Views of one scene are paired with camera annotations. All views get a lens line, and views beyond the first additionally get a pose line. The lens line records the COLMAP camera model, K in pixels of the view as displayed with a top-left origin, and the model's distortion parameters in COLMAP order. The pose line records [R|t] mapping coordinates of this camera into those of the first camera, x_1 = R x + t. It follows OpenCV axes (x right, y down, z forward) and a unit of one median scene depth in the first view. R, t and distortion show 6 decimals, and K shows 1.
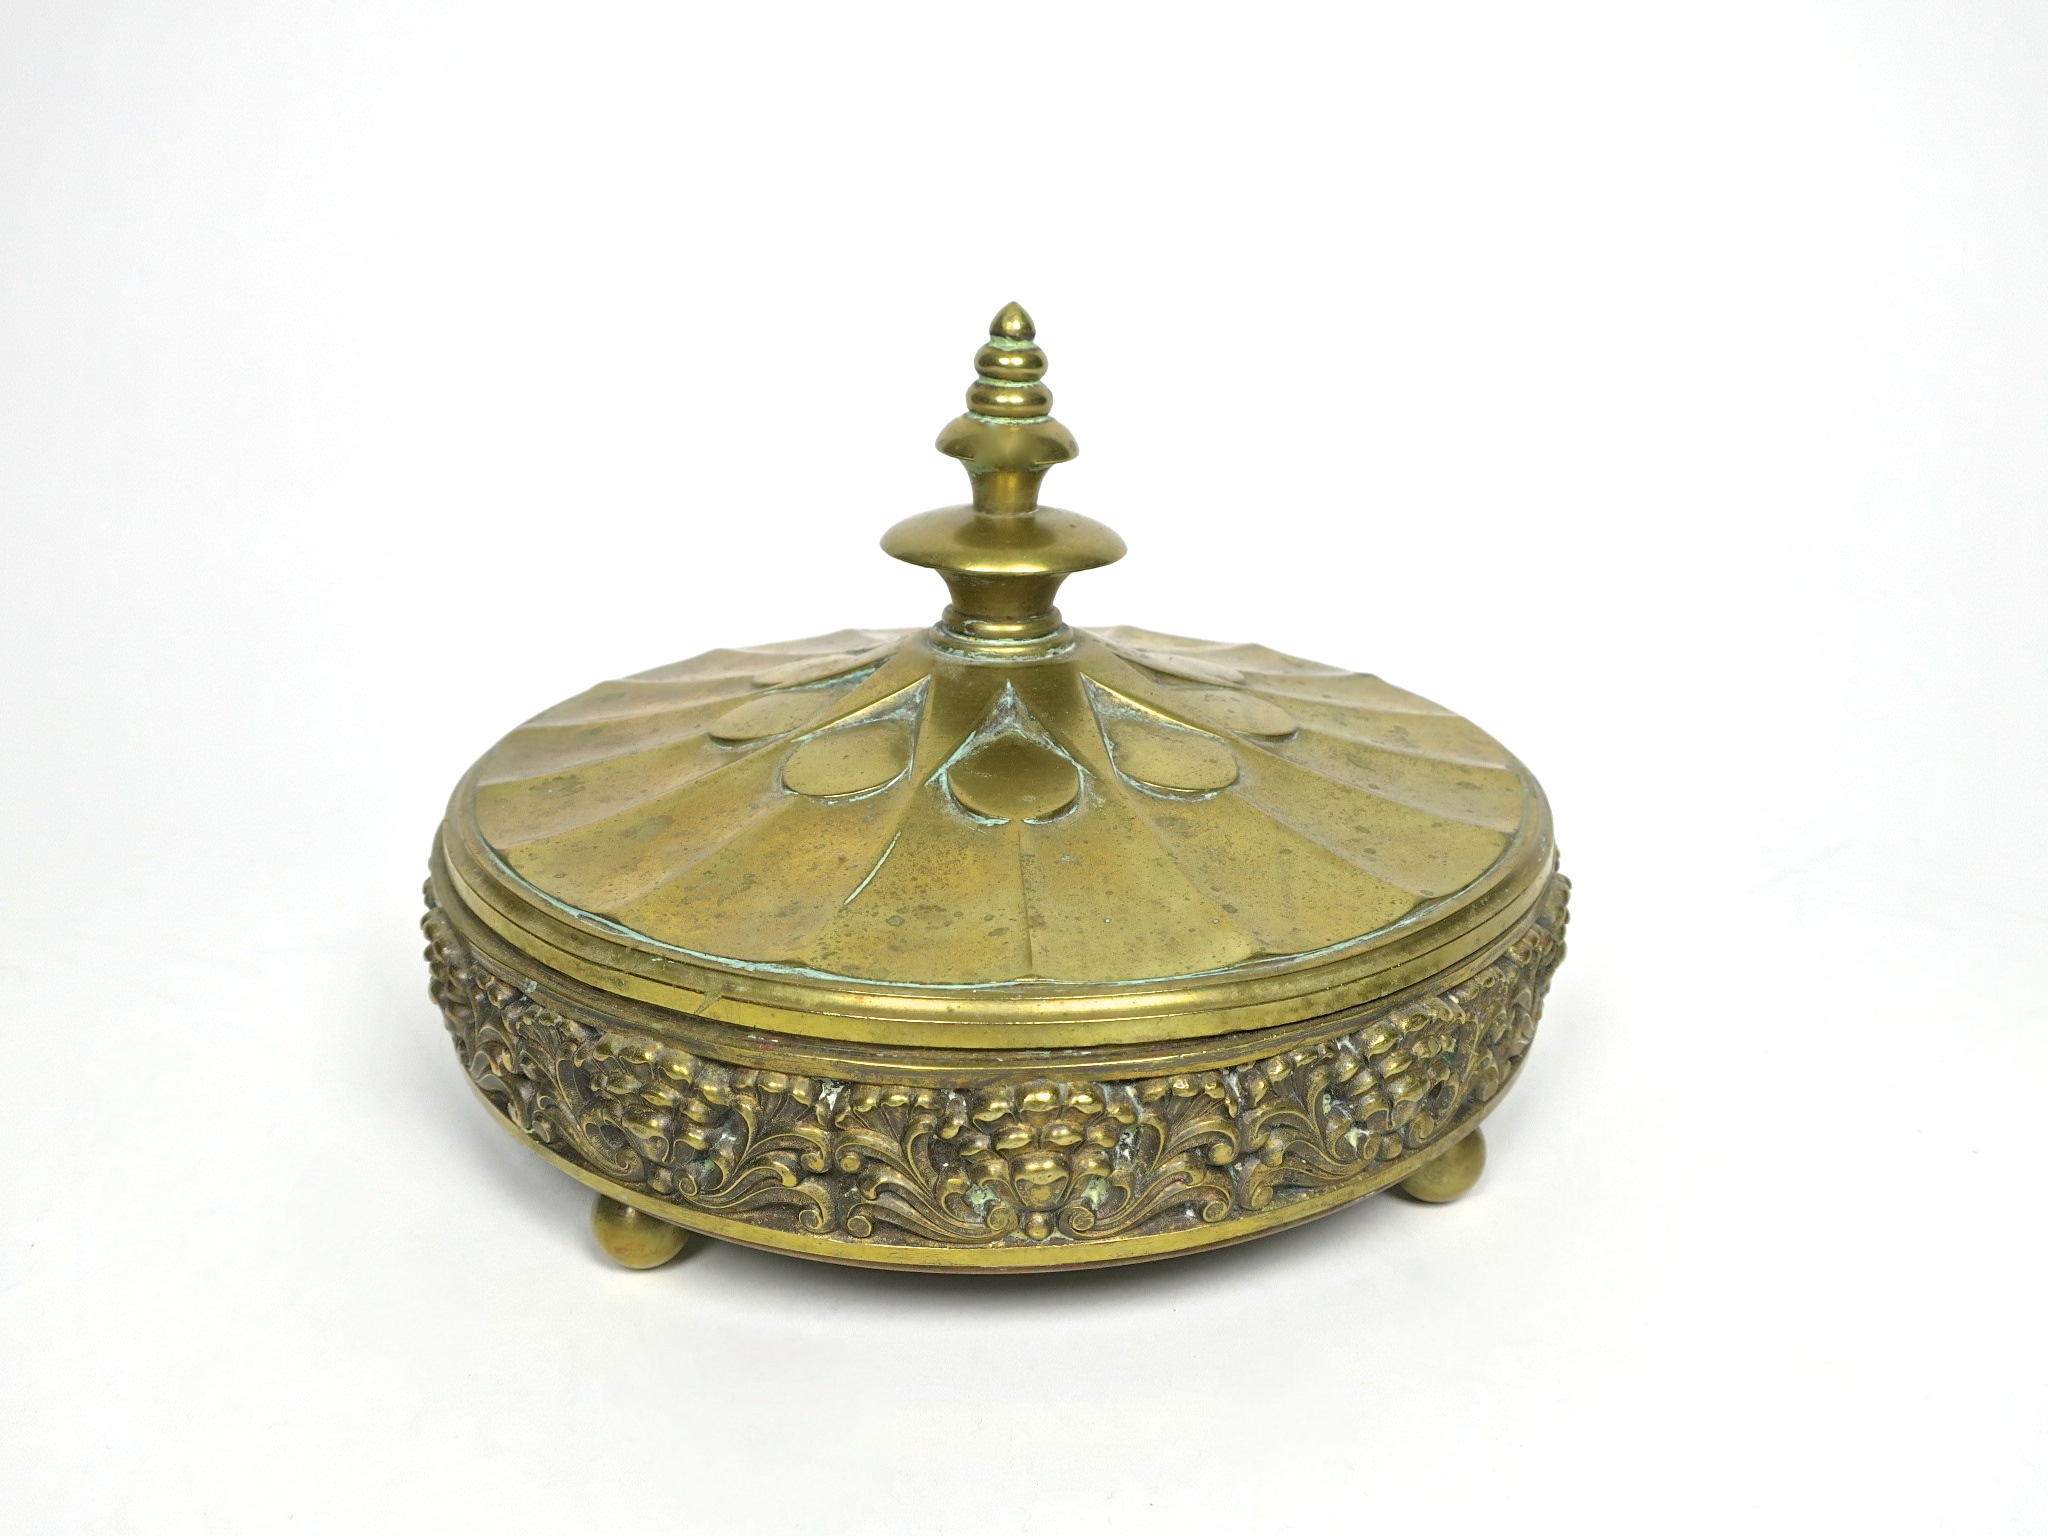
lens RADIAL K [[1801.2, 0, 1024.0], [0, 1801.2, 768.0], [0, 0, 1]] dist [-0.001590, 0.006070]
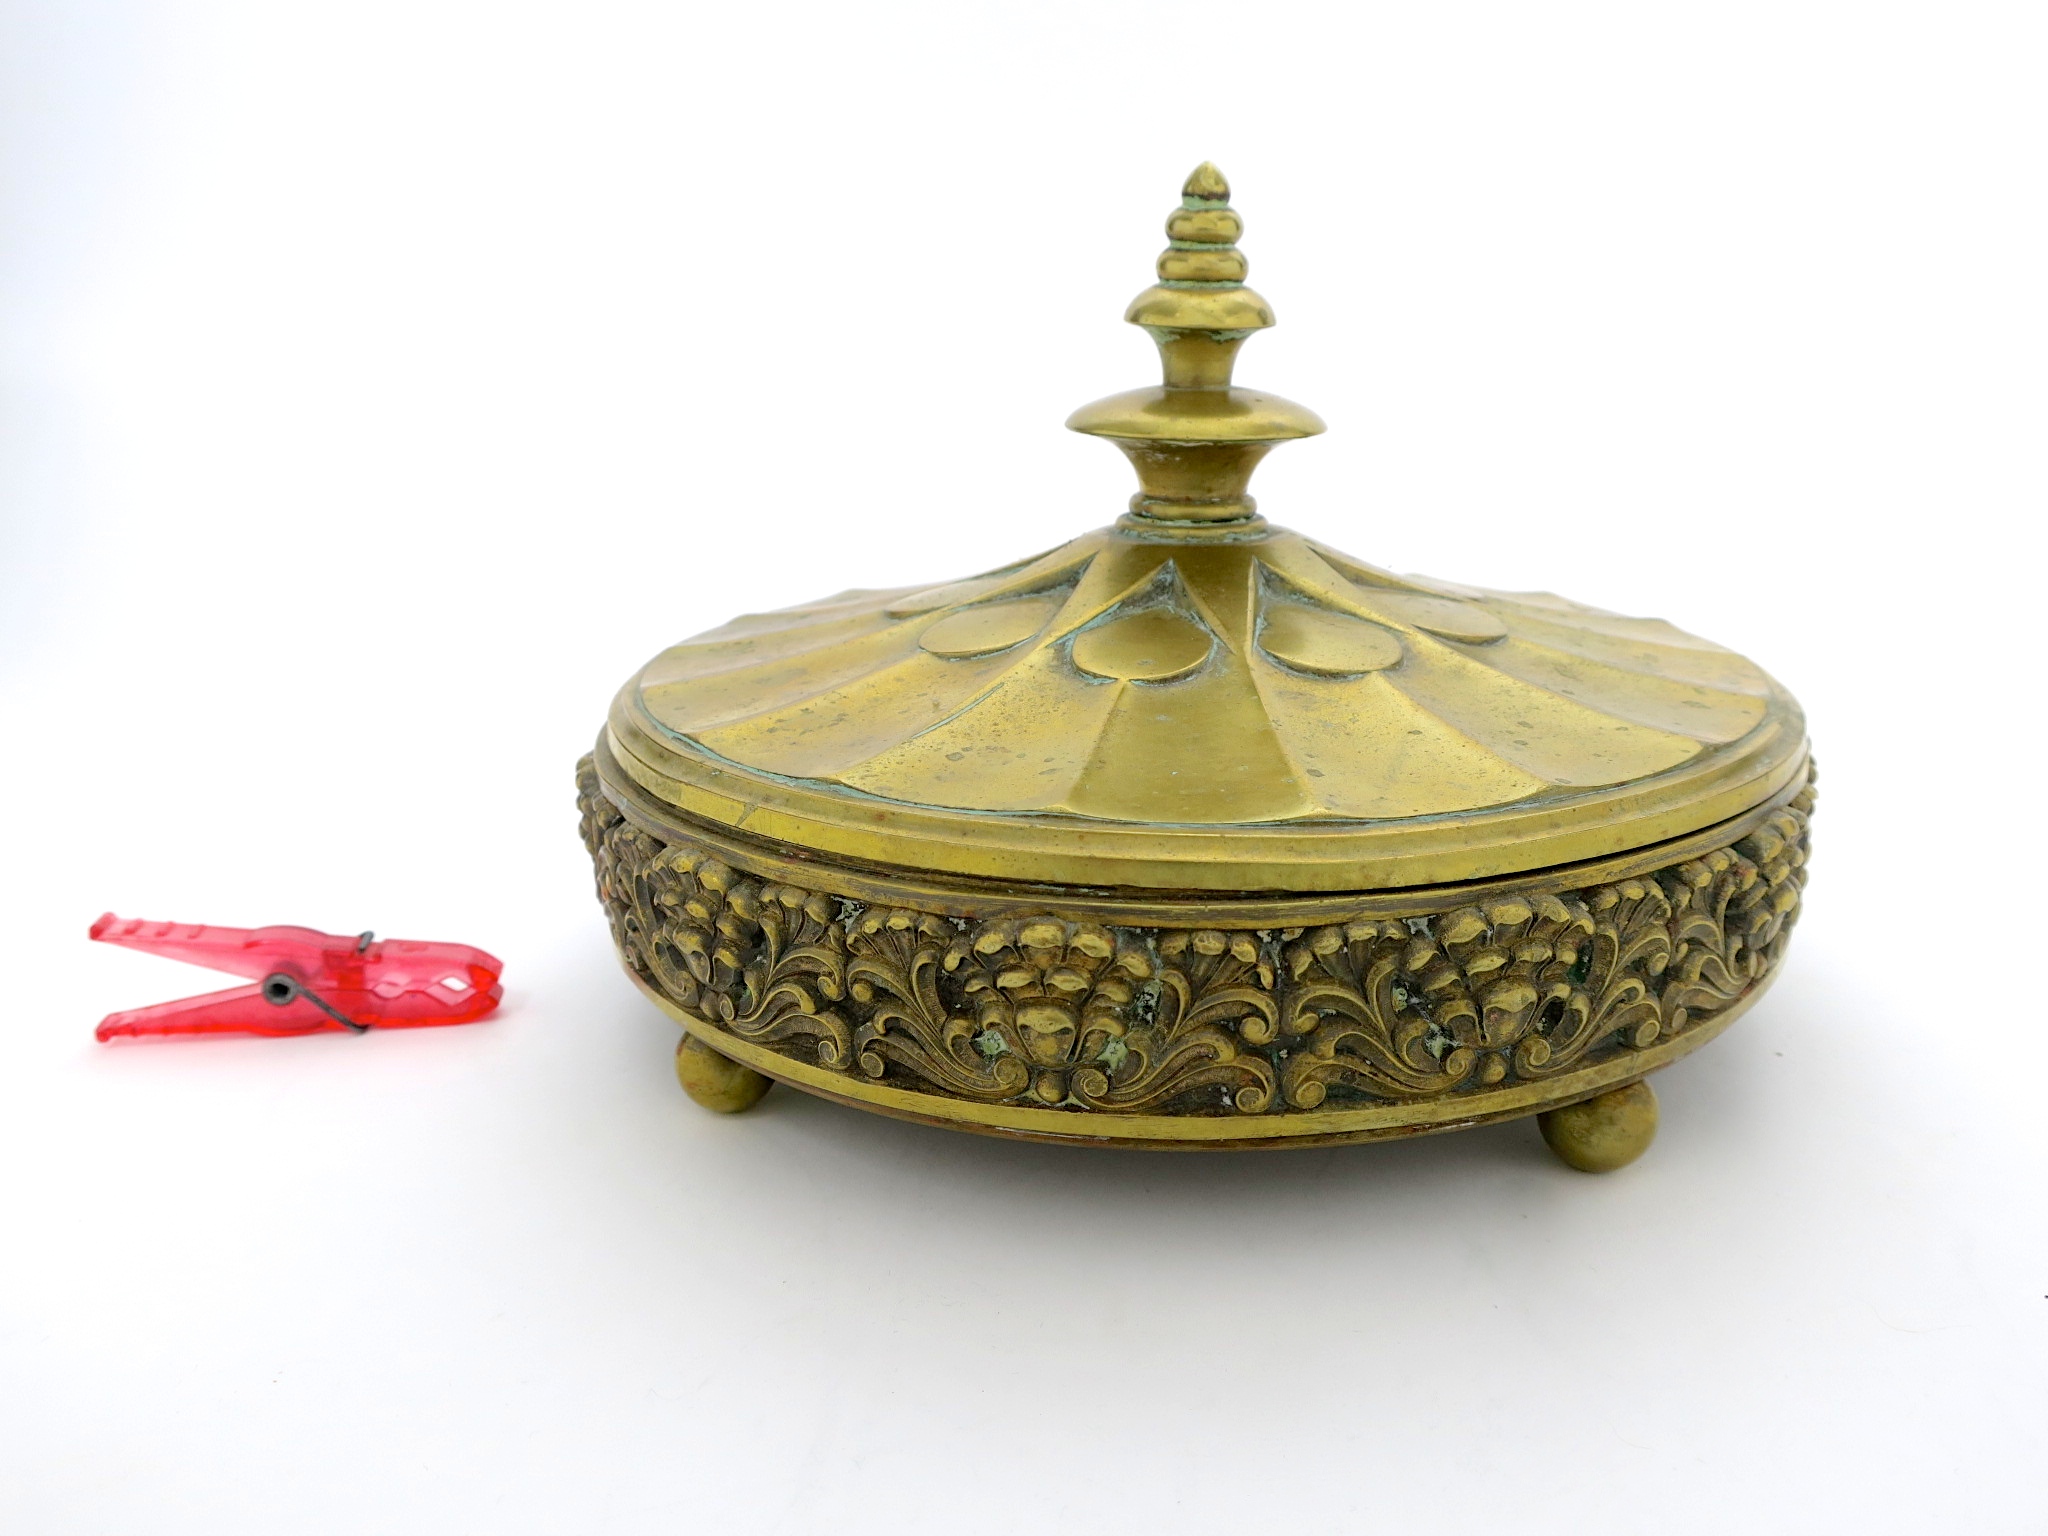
lens RADIAL K [[1801.2, 0, 1024.0], [0, 1801.2, 768.0], [0, 0, 1]] dist [-0.001590, 0.006070]
pose [[0.948101, 0.069652, -0.310246, 0.251996], [-0.089245, 0.994784, -0.049395, 0.131593], [0.305187, 0.074520, 0.949372, 0.109045]]
